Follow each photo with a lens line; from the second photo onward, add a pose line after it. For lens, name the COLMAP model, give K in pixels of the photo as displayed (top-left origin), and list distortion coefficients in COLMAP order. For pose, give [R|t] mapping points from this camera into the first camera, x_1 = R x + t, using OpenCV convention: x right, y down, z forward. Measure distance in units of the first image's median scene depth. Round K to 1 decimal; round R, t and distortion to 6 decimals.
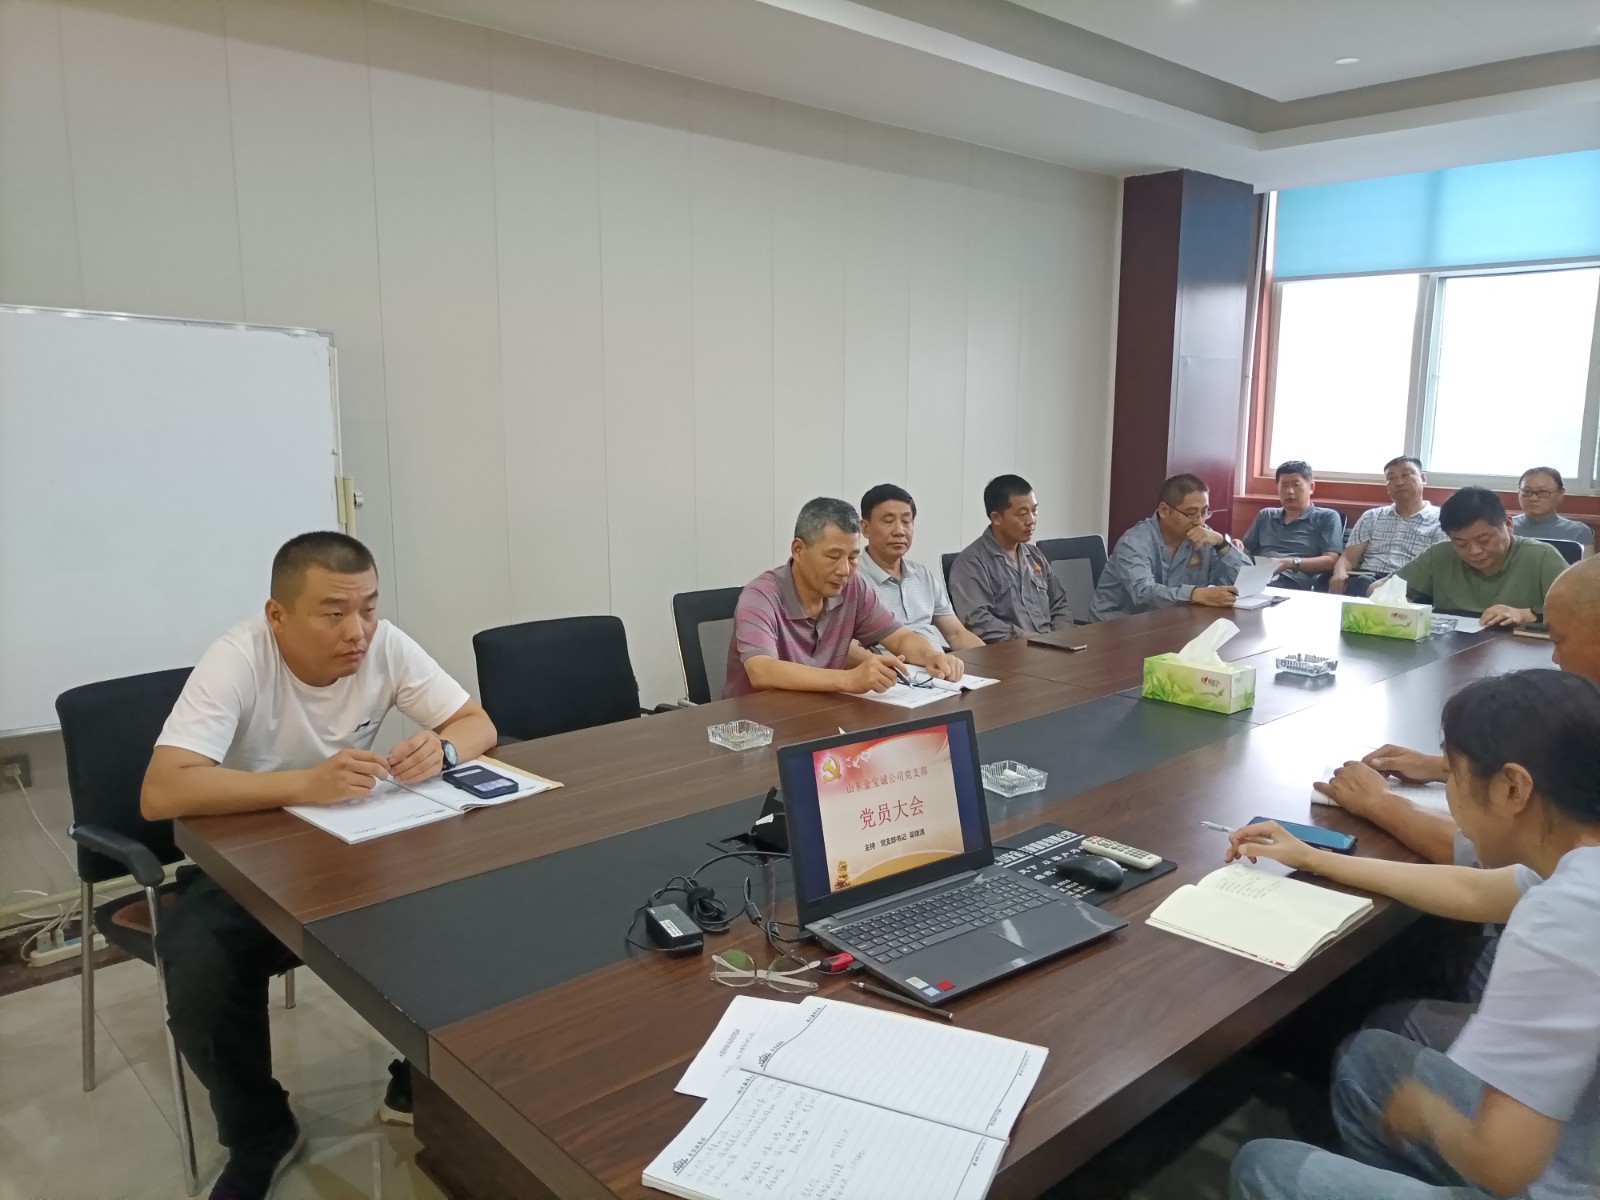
lens RADIAL K [[1188.2, 0, 806.2], [0, 1188.2, 600.4], [0, 0, 1]] dist [0.050718, -0.056537]
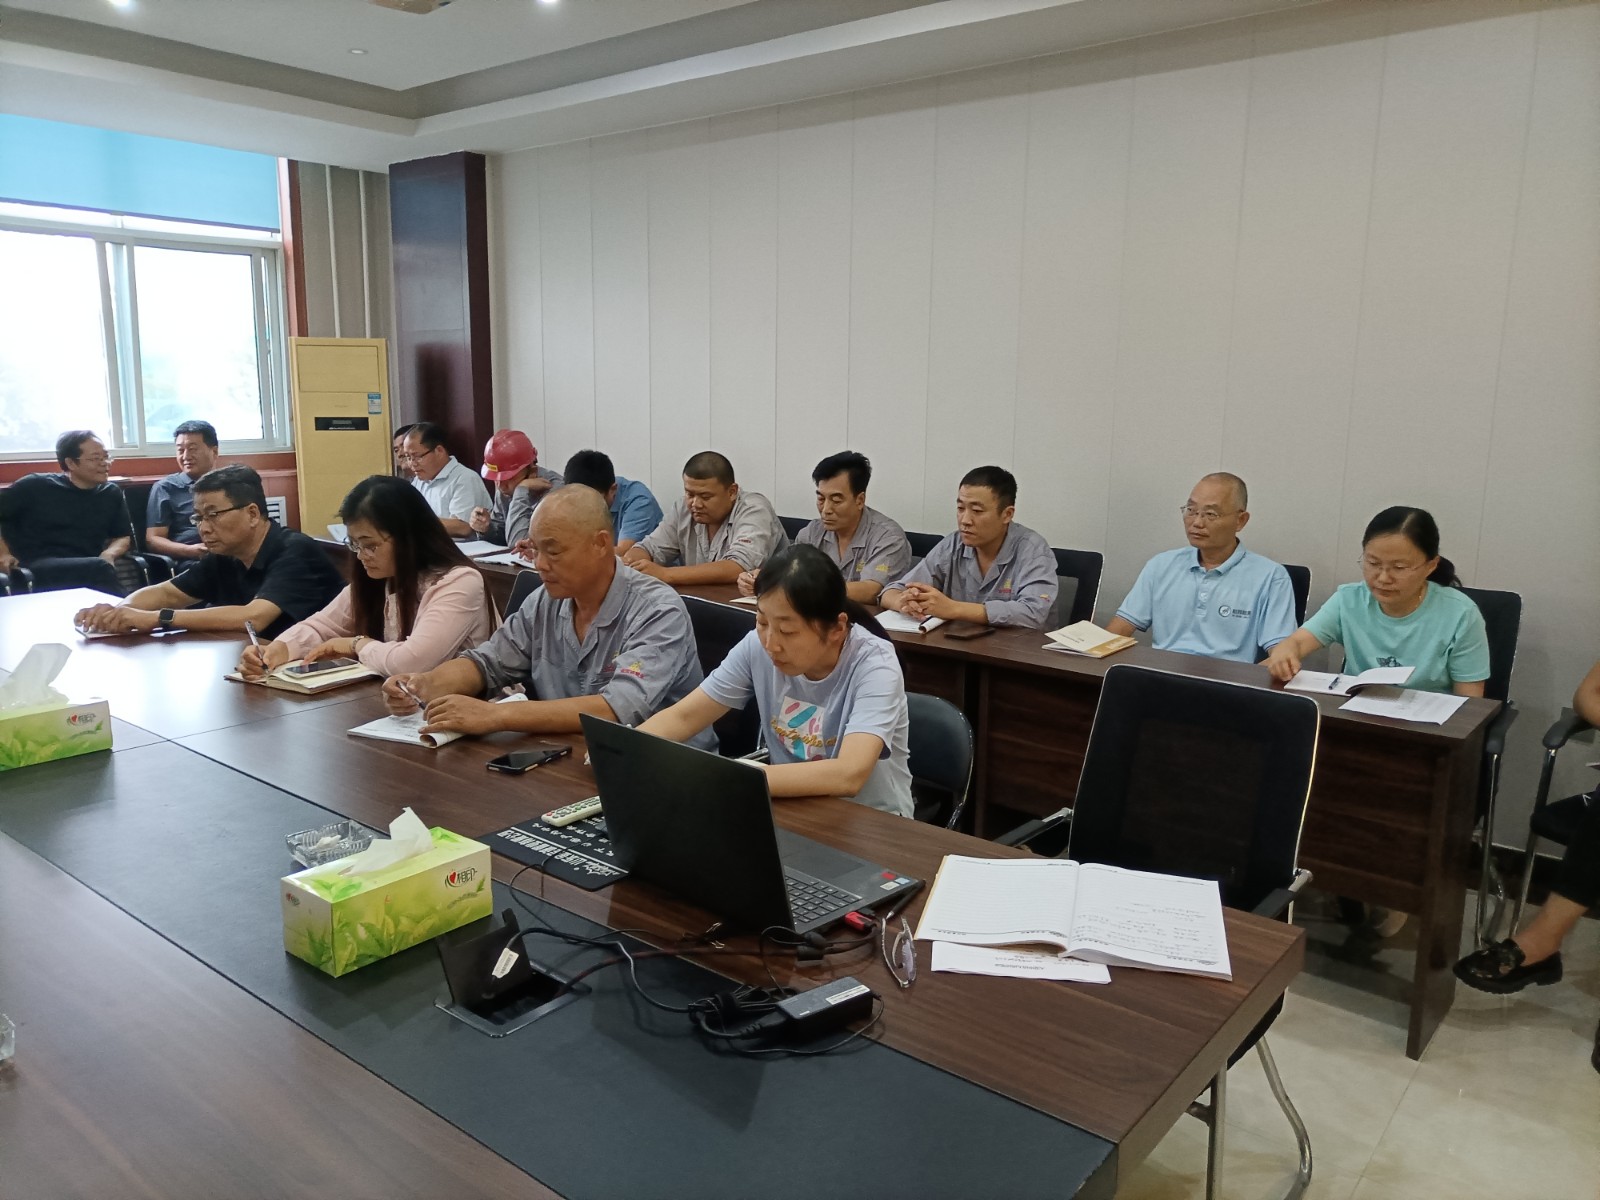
lens RADIAL K [[1188.2, 0, 806.2], [0, 1188.2, 600.4], [0, 0, 1]] dist [0.050718, -0.056537]
pose [[-0.146196, -0.185460, 0.971716, -0.391180], [0.151122, 0.966553, 0.207211, -0.079660], [-0.977644, 0.177142, -0.113279, 0.473045]]
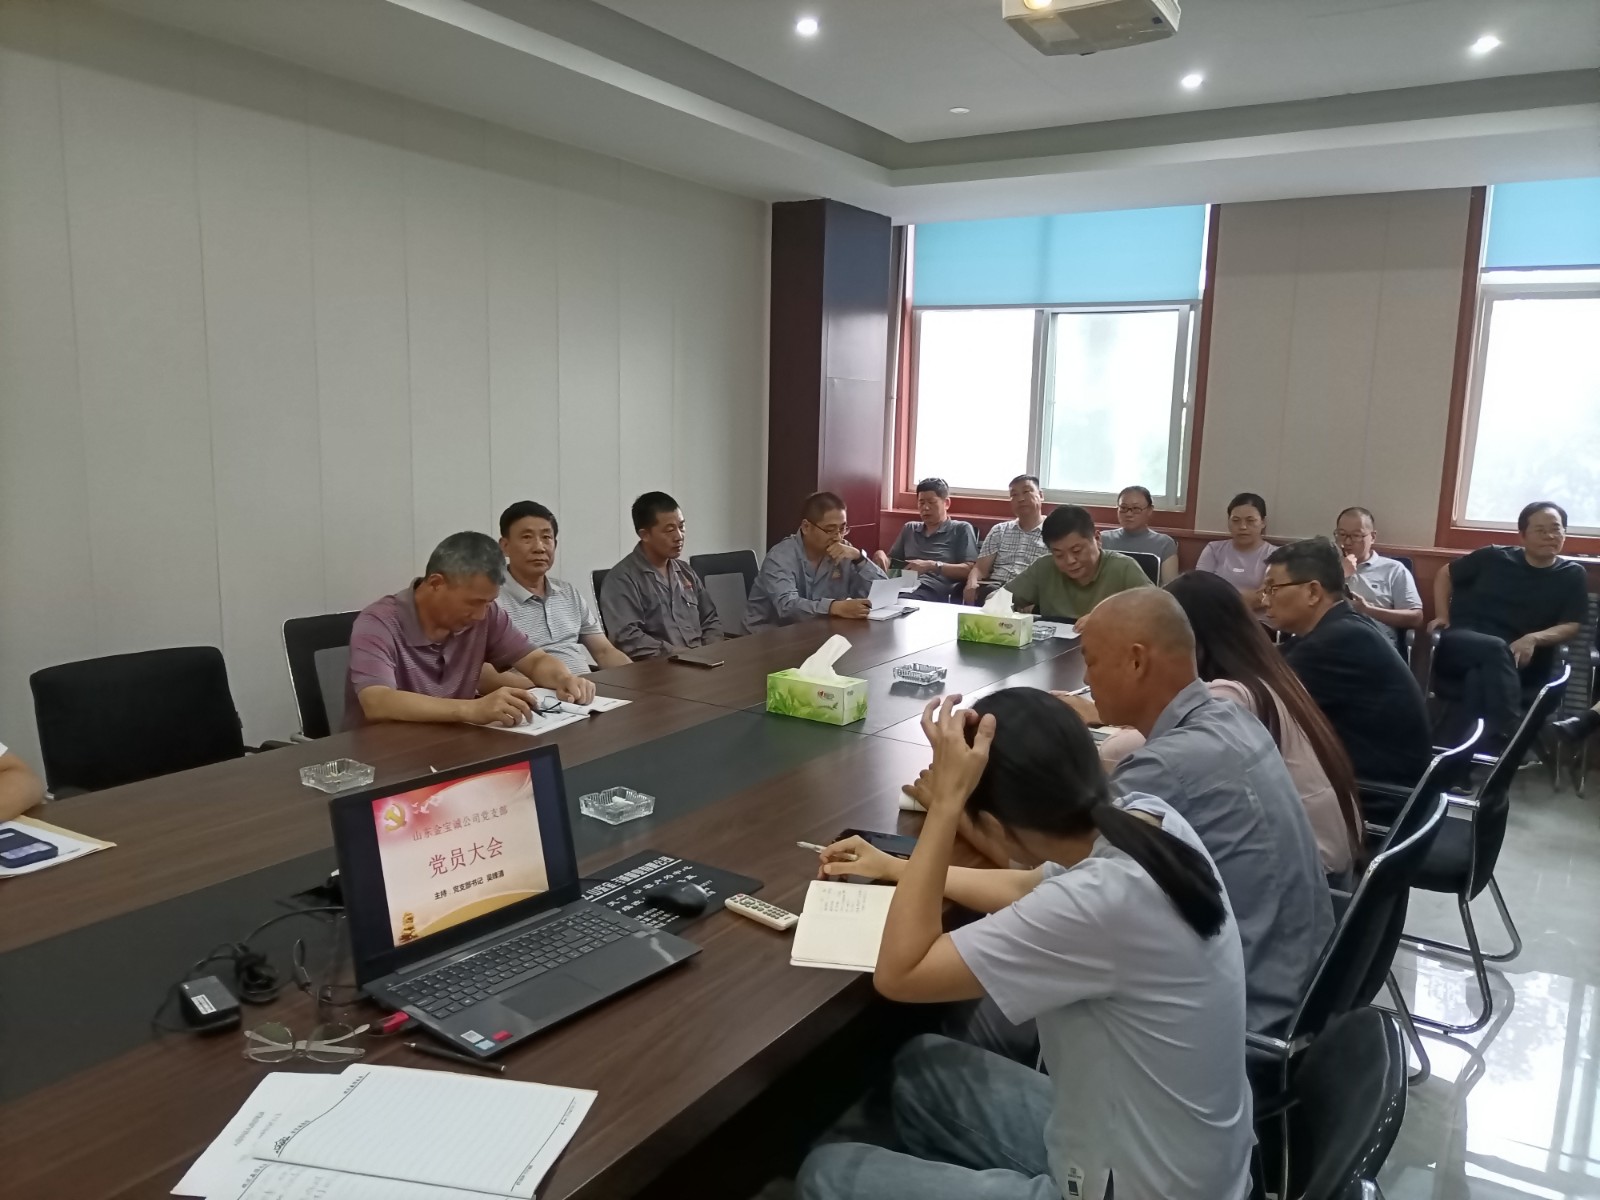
lens RADIAL K [[1188.2, 0, 806.2], [0, 1188.2, 600.4], [0, 0, 1]] dist [0.050718, -0.056537]
pose [[0.967509, -0.018335, 0.252171, 0.047382], [0.019740, 0.999801, -0.003041, -0.010132], [-0.252065, 0.007920, 0.967678, -0.004122]]
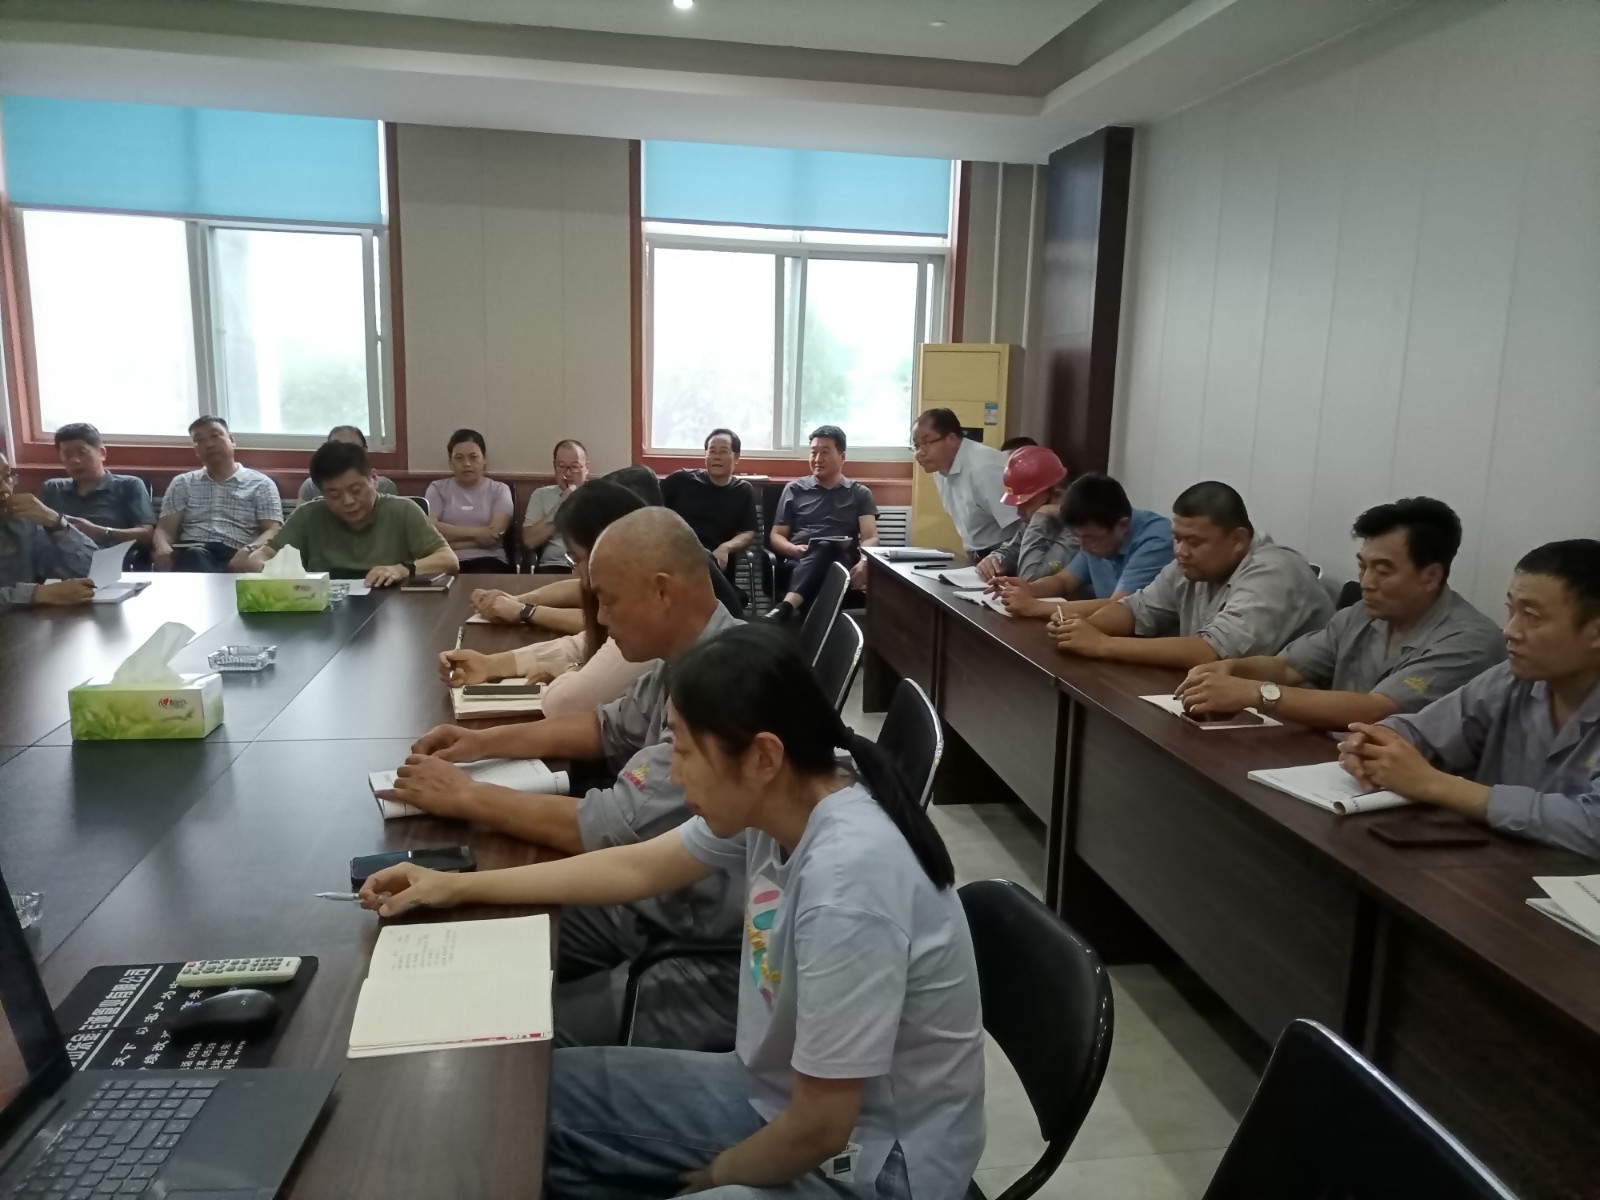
lens RADIAL K [[1188.2, 0, 806.2], [0, 1188.2, 600.4], [0, 0, 1]] dist [0.050718, -0.056537]
pose [[0.549108, -0.140313, 0.823889, -0.059133], [0.113727, 0.989181, 0.092666, -0.019467], [-0.827978, 0.042815, 0.559124, 0.162764]]
